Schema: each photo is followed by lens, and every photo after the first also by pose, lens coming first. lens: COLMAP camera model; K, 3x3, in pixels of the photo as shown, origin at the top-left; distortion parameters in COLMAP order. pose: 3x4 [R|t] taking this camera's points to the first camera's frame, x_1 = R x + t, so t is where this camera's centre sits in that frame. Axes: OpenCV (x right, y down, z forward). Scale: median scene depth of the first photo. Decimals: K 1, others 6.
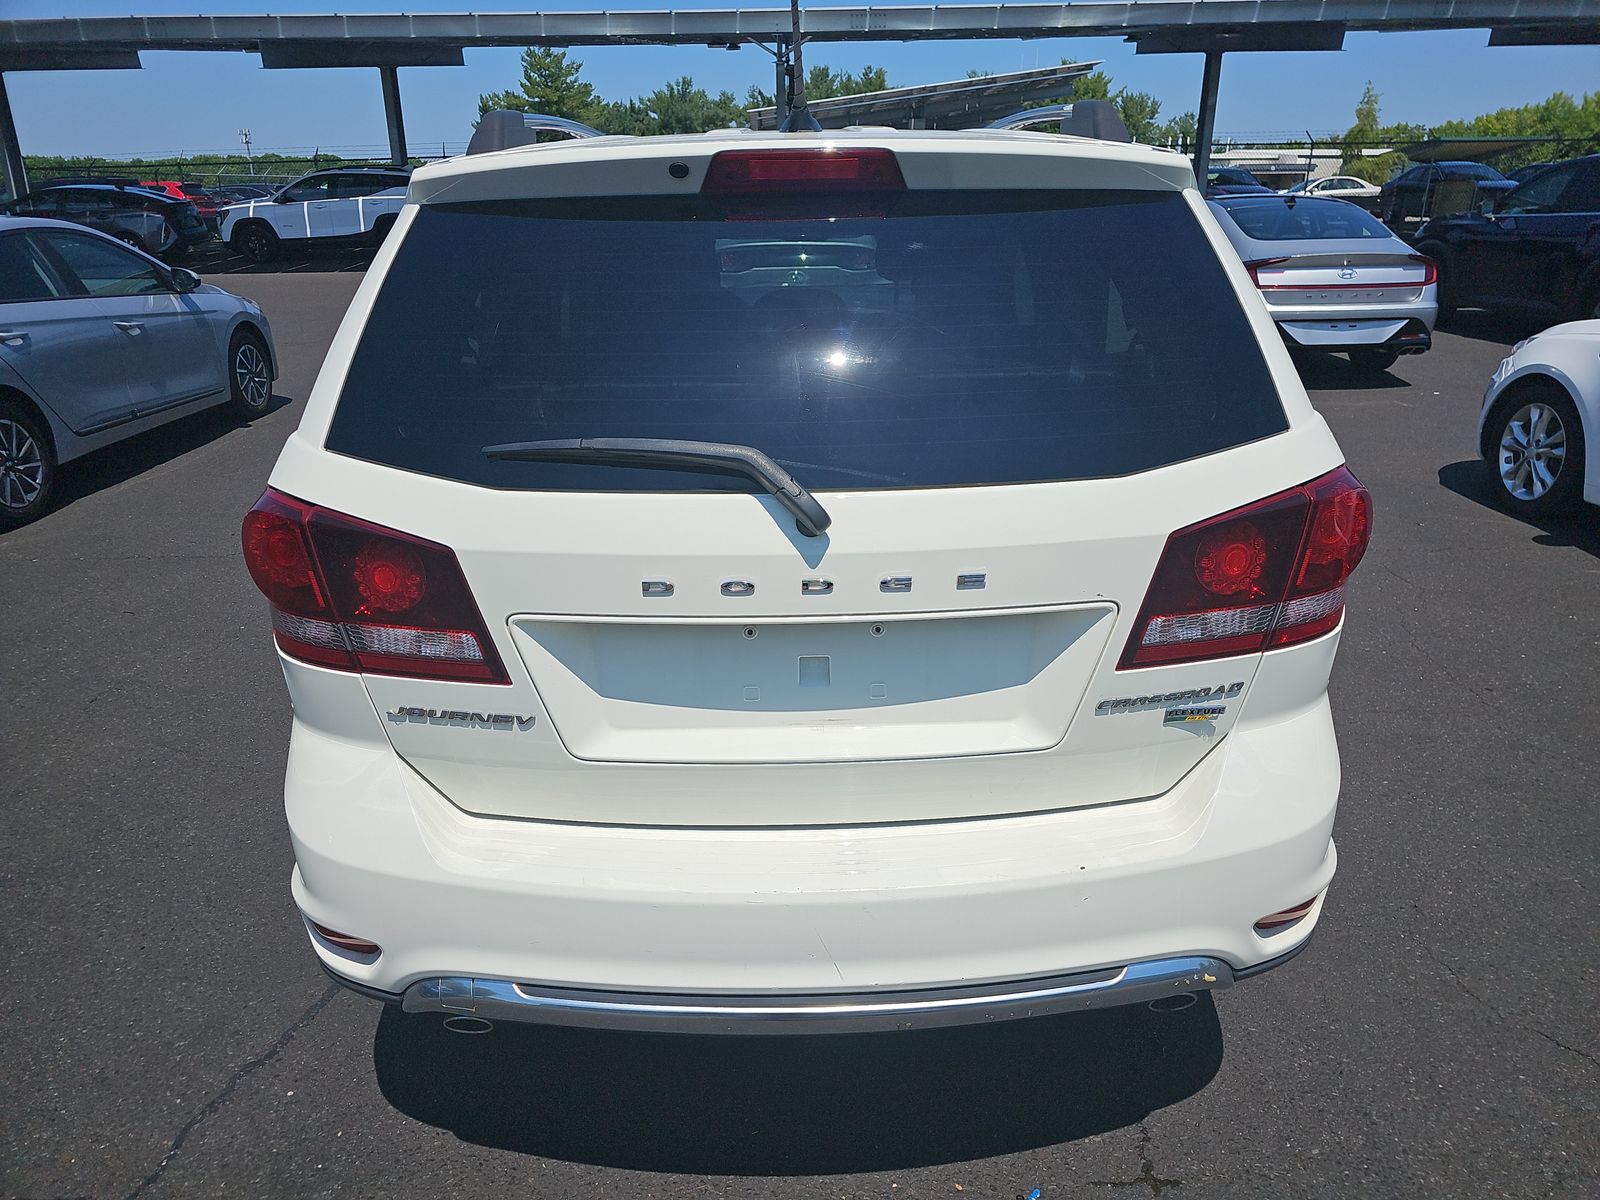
lens RADIAL K [[1015.7, 0, 798.0], [0, 1015.7, 619.5], [0, 0, 1]] dist [-0.002453, -0.003106]
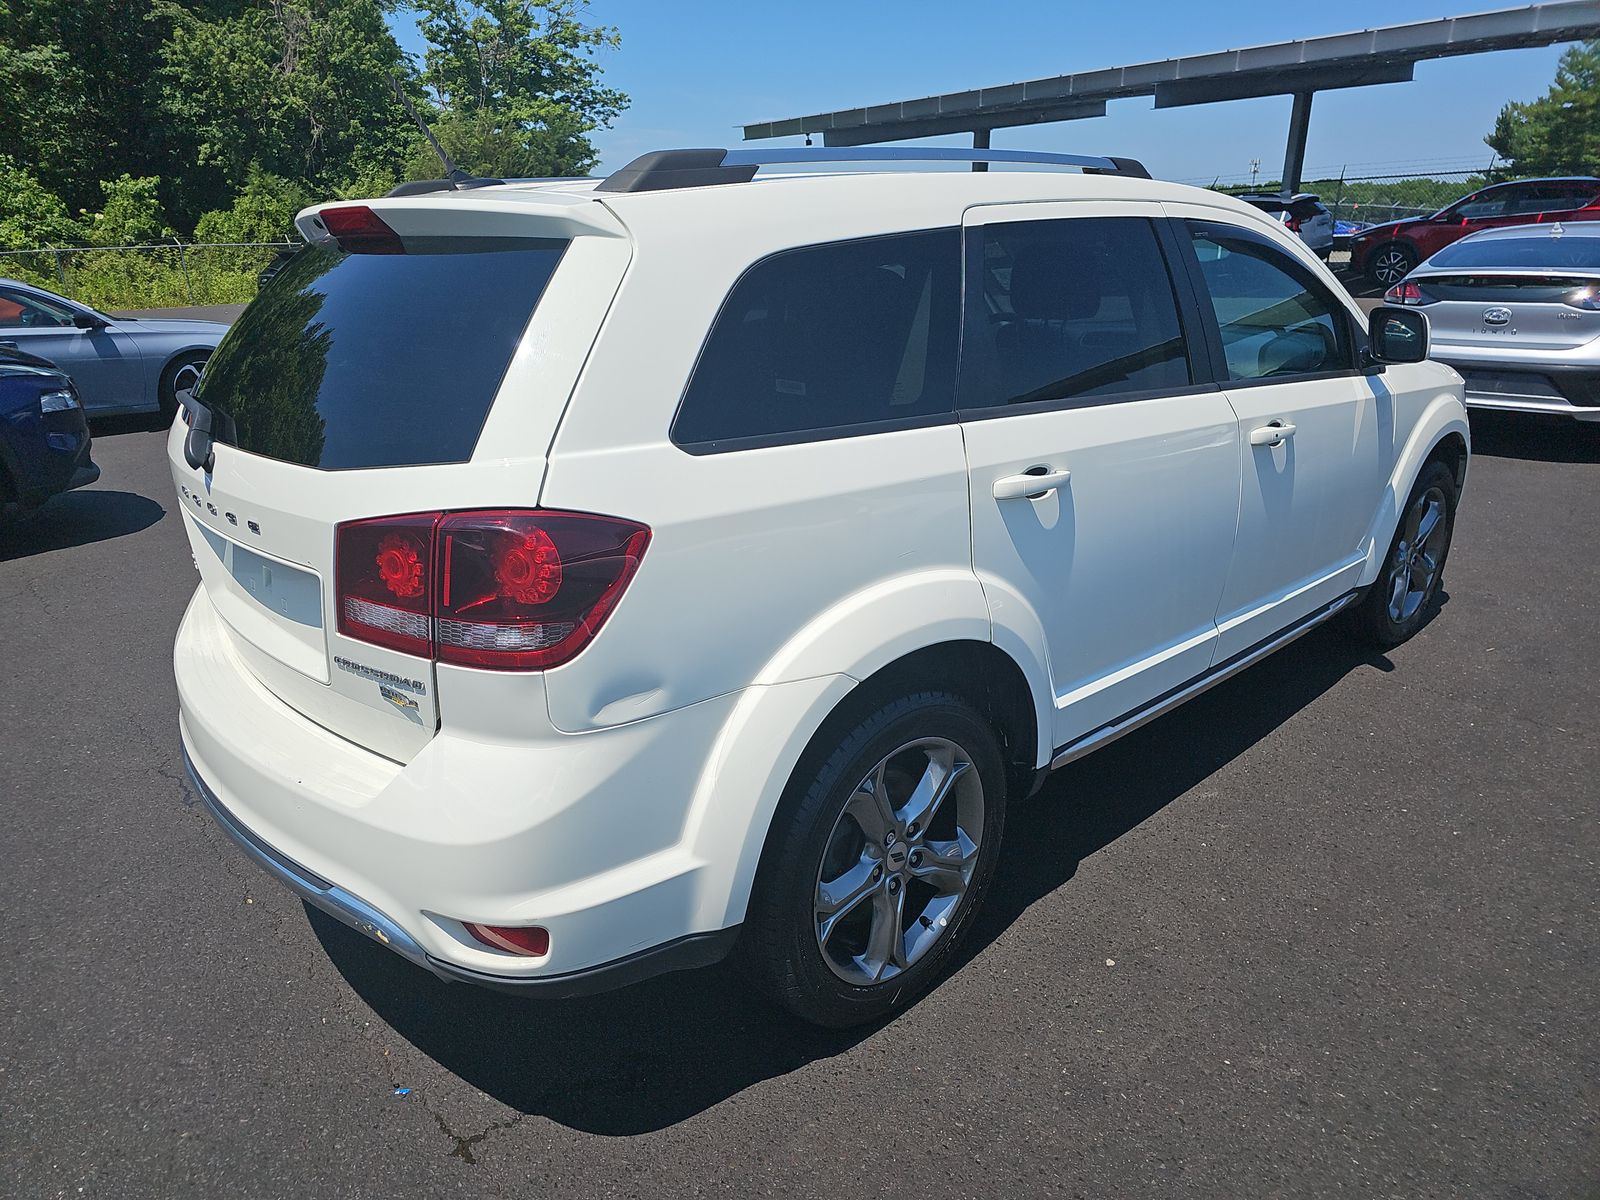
lens RADIAL K [[1015.7, 0, 798.0], [0, 1015.7, 619.5], [0, 0, 1]] dist [-0.002453, -0.003106]
pose [[0.678843, 0.242996, -0.692910, 0.102810], [-0.259020, 0.962240, 0.083685, -0.014070], [0.687081, 0.122669, 0.716151, 0.034948]]
